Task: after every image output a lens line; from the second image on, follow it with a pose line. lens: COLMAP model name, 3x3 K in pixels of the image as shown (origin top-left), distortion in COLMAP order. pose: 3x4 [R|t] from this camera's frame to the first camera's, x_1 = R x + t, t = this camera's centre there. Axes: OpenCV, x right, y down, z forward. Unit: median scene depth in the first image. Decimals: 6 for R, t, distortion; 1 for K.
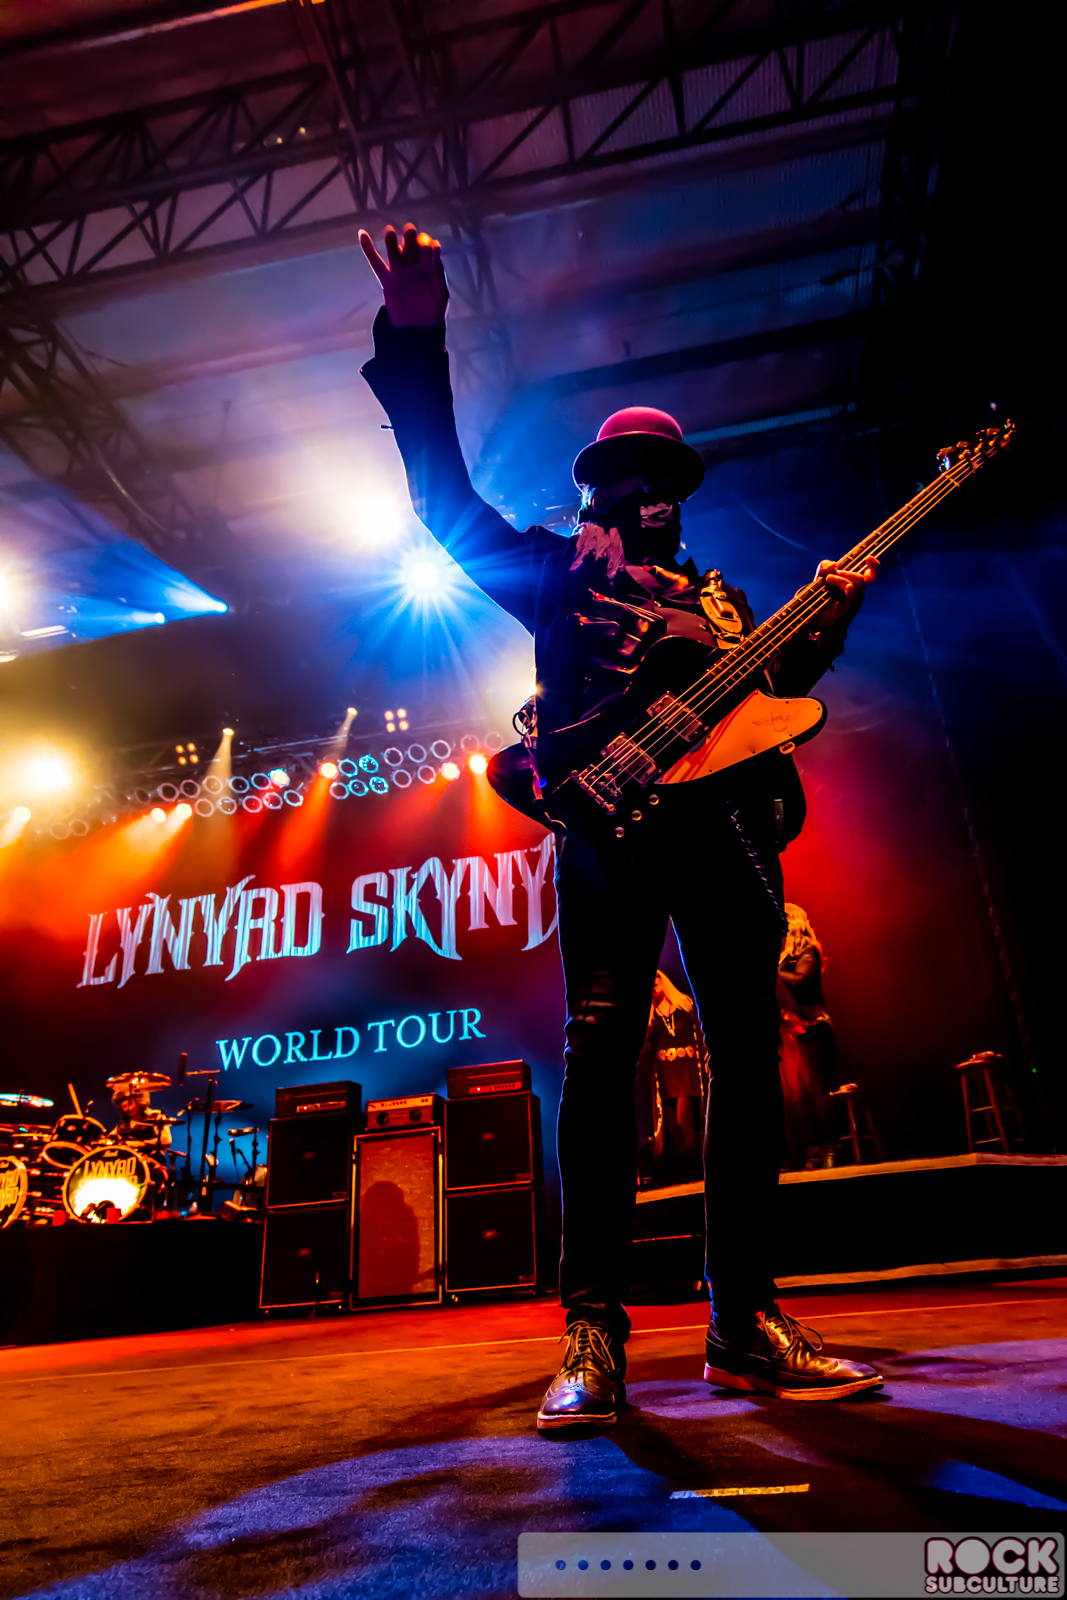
lens RADIAL K [[908.0, 0, 610.6], [0, 908.0, 916.5], [0, 0, 1]] dist [0.008521, 0.005454]
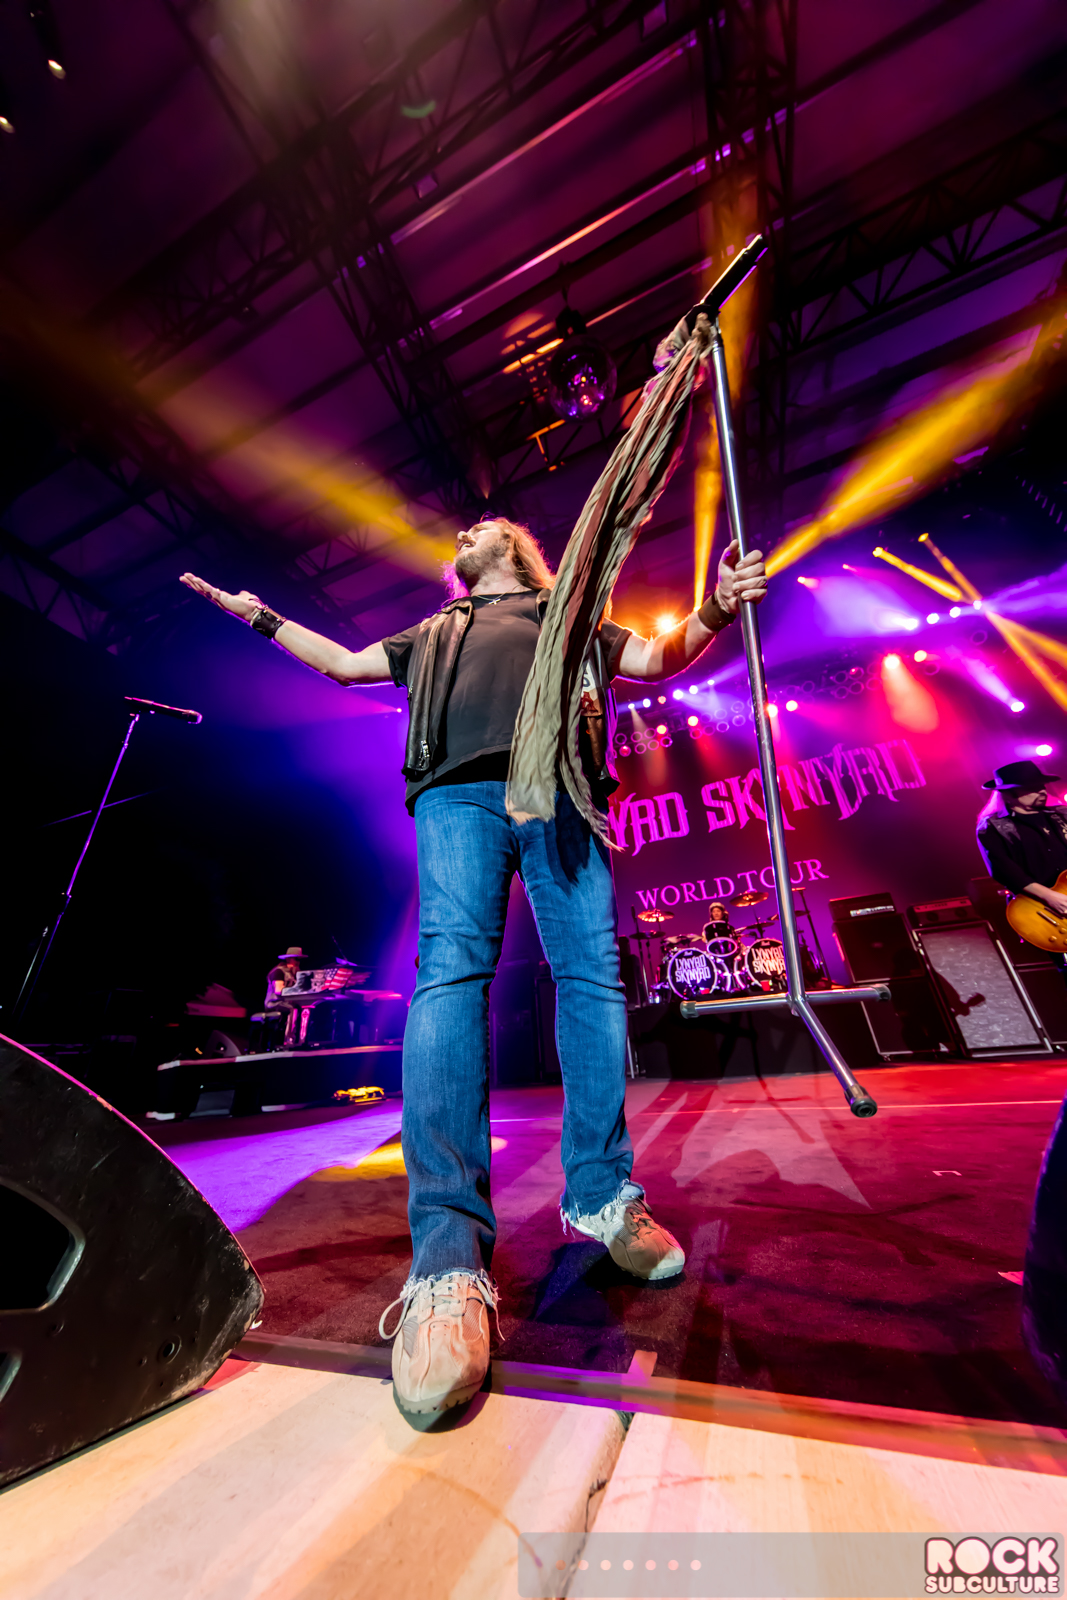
lens RADIAL K [[508.0, 0, 535.1], [0, 508.0, 797.9], [0, 0, 1]] dist [0.006136, 0.000326]
pose [[0.971874, -0.096973, -0.214611, -0.391160], [0.077041, 0.992062, -0.099384, 0.045163], [0.222545, 0.080055, 0.971630, 0.059846]]
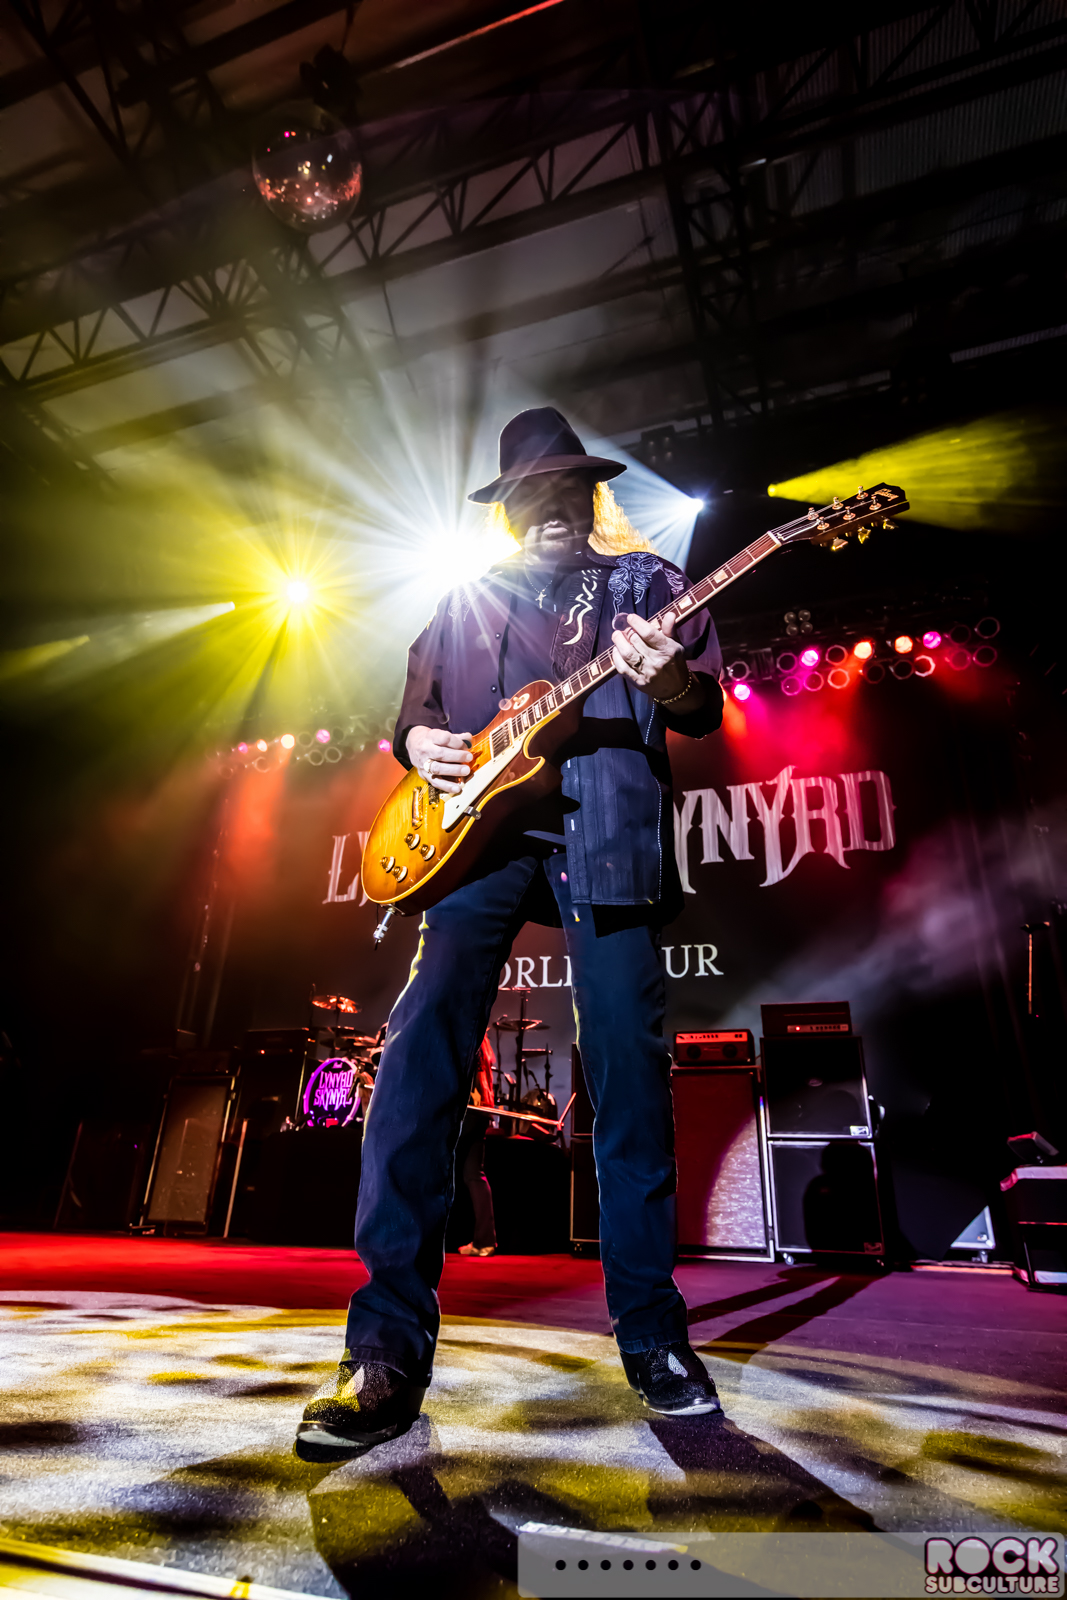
lens RADIAL K [[887.9, 0, 528.0], [0, 887.9, 800.5], [0, 0, 1]] dist [0.012976, 0.001782]
pose [[0.977295, 0.021323, -0.210808, -0.137167], [-0.035738, 0.997258, -0.064809, 0.016347], [0.208848, 0.070871, 0.975377, 0.022767]]
